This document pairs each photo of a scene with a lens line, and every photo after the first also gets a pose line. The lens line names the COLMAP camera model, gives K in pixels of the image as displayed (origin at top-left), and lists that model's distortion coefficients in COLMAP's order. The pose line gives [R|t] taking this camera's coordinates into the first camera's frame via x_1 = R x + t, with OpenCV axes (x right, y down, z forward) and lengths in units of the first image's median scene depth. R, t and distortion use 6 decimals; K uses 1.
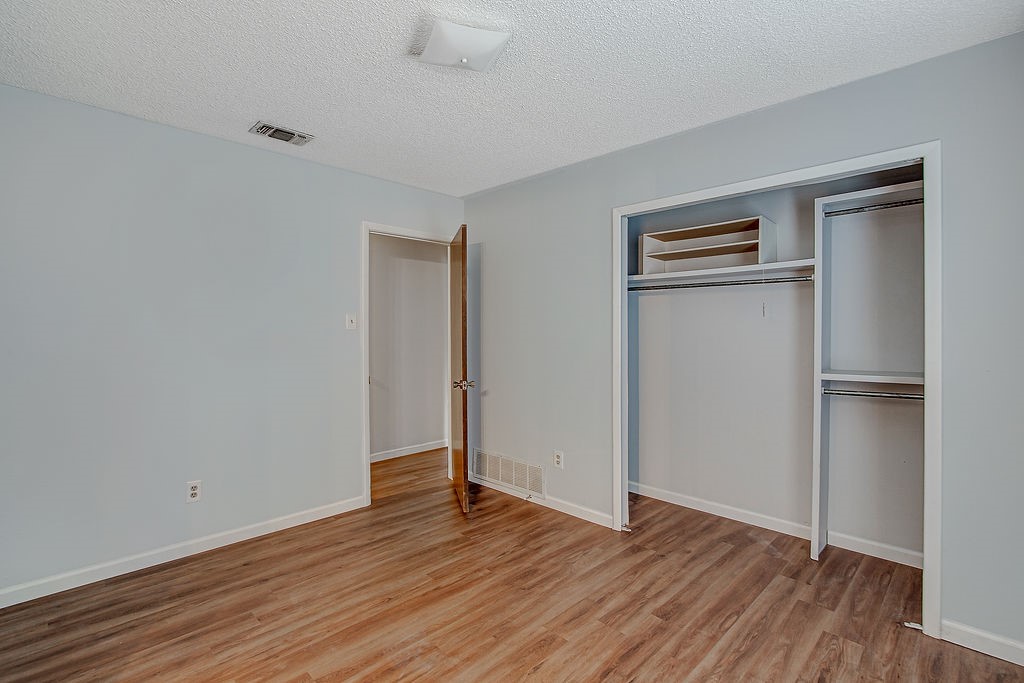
lens RADIAL K [[477.3, 0, 511.5], [0, 477.3, 328.9], [0, 0, 1]] dist [0.000015, 0.000147]
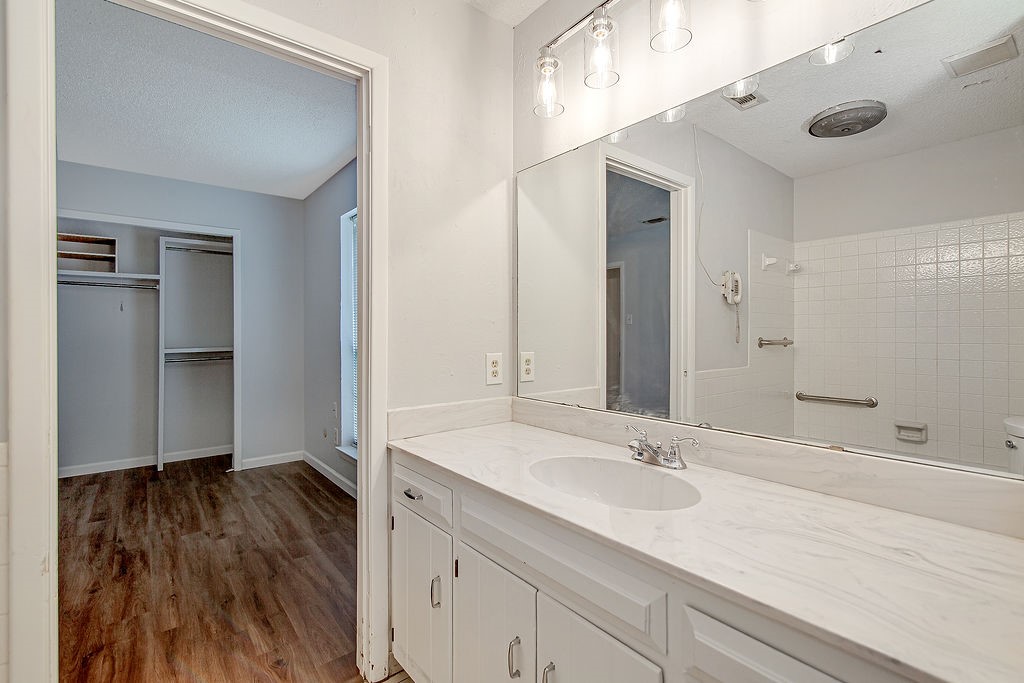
lens RADIAL K [[464.4, 0, 511.9], [0, 464.4, 345.9], [0, 0, 1]] dist [-0.000439, 0.000498]
pose [[0.099165, -0.017630, 0.994915, -0.902405], [0.009887, 0.999811, 0.016731, 0.082215], [-0.995022, 0.008178, 0.099321, -0.341769]]
